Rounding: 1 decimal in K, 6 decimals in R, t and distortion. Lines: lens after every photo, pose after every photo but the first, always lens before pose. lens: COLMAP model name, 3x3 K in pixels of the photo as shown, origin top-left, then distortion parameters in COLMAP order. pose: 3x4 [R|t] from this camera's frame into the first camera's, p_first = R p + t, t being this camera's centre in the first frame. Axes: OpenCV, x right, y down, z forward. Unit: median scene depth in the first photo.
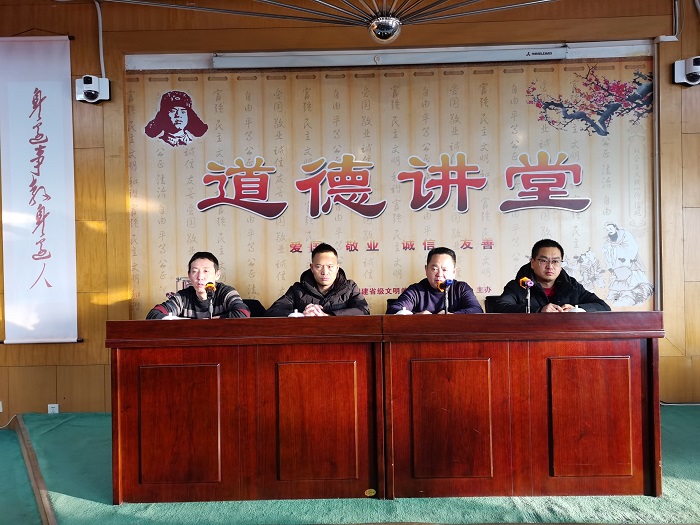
lens RADIAL K [[539.5, 0, 352.0], [0, 539.5, 262.8], [0, 0, 1]] dist [0.046902, -0.035674]
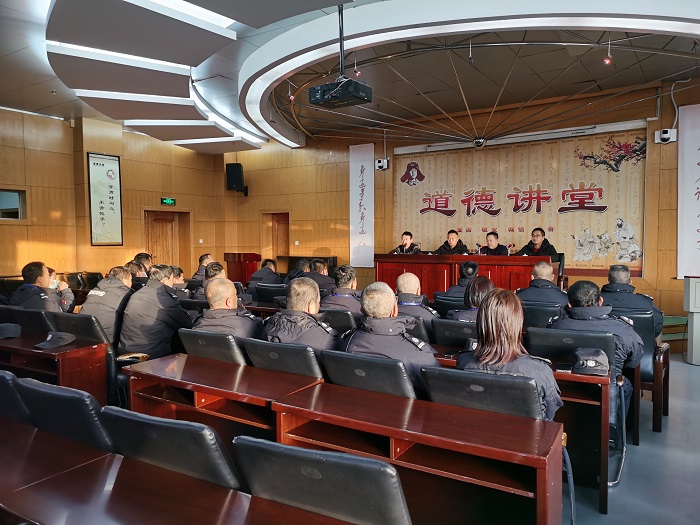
lens RADIAL K [[539.5, 0, 351.7], [0, 539.5, 259.6], [0, 0, 1]] dist [0.046902, -0.035674]
pose [[0.841377, 0.038510, -0.539075, 0.720487], [-0.014119, 0.998684, 0.049307, -0.009577], [0.540264, -0.033875, 0.840813, -1.100789]]
